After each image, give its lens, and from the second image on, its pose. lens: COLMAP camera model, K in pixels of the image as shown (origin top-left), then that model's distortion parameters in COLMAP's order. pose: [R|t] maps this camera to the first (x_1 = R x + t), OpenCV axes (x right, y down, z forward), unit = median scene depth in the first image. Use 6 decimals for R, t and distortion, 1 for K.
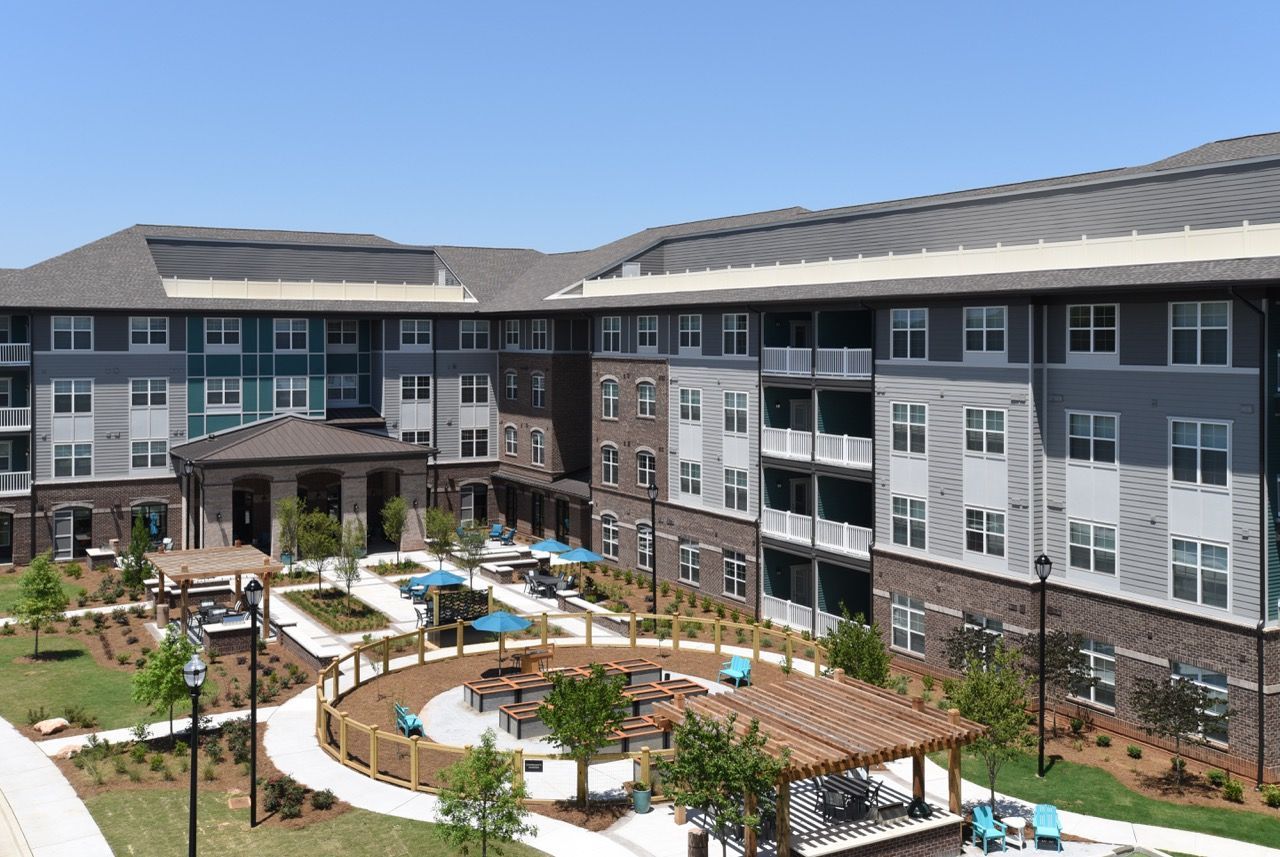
lens RADIAL K [[1272.3, 0, 635.3], [0, 1272.3, 391.2], [0, 0, 1]] dist [0.087249, 0.000000]
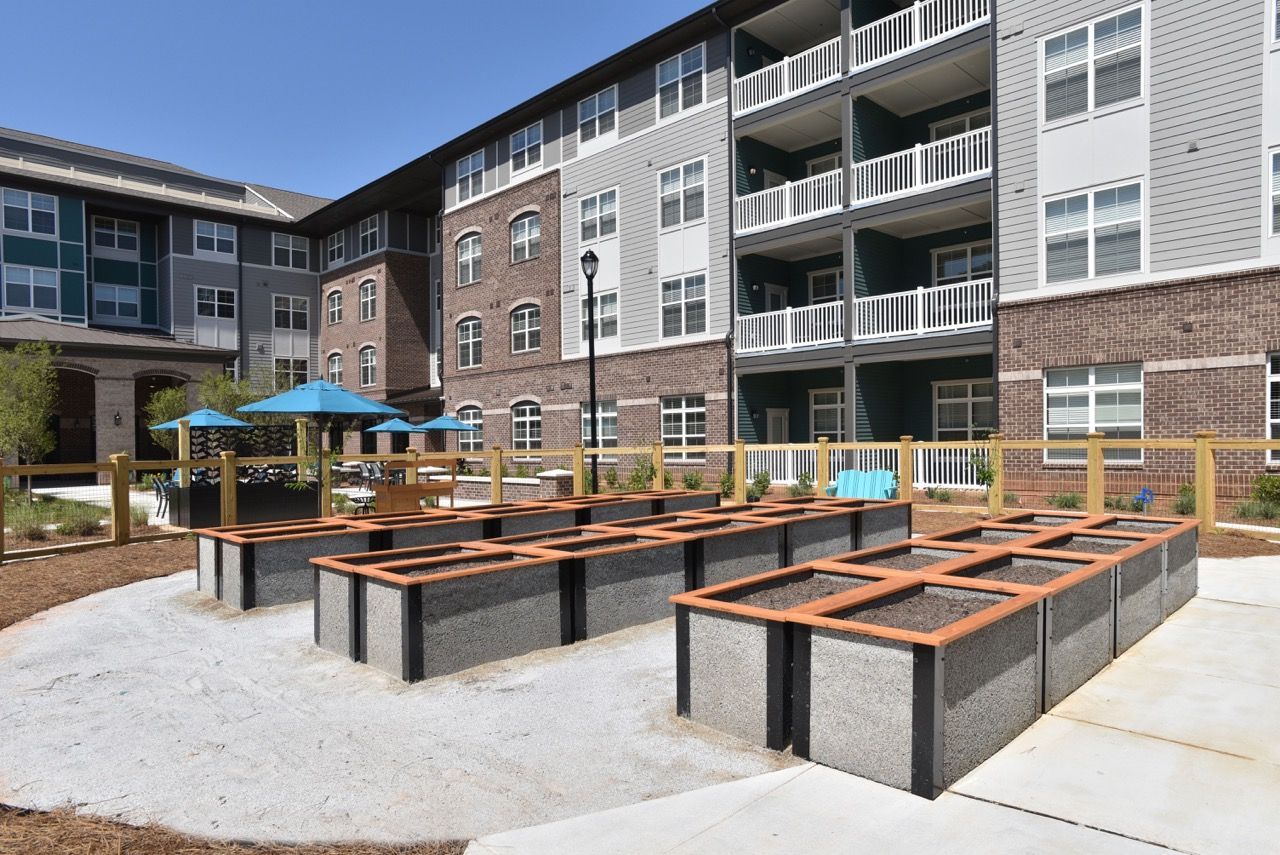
lens RADIAL K [[790.5, 0, 644.9], [0, 790.5, 428.5], [0, 0, 1]] dist [-0.005496, 0.019609]
pose [[0.961057, -0.017585, 0.275791, -0.061239], [0.031742, 0.998393, -0.046953, 0.162782], [-0.274522, 0.053879, 0.960070, 0.590446]]
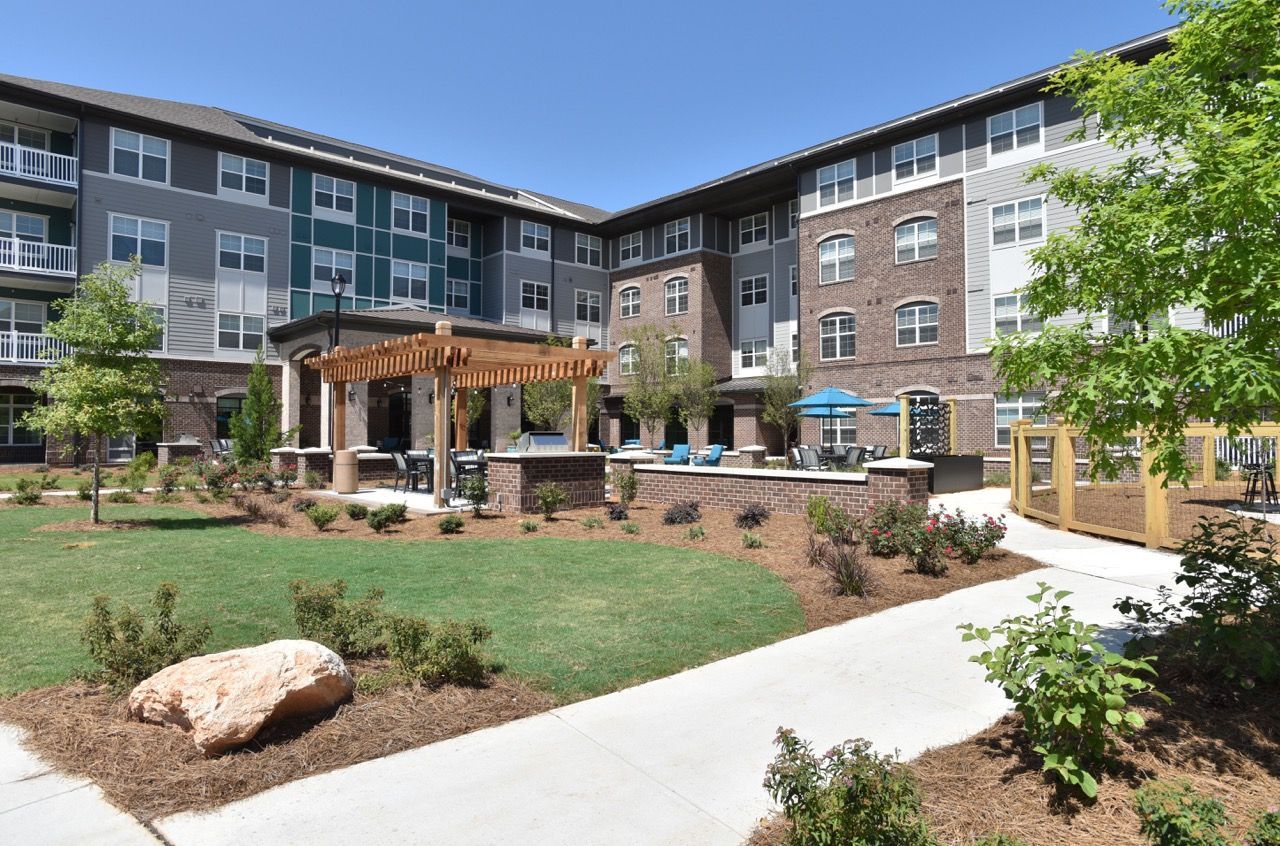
lens RADIAL K [[737.1, 0, 660.8], [0, 737.1, 439.9], [0, 0, 1]] dist [-0.023789, 0.006129]
pose [[0.970686, -0.002609, 0.240338, -0.300415], [0.008039, 0.999734, -0.021615, 0.163251], [-0.240218, 0.022913, 0.970449, 0.641606]]
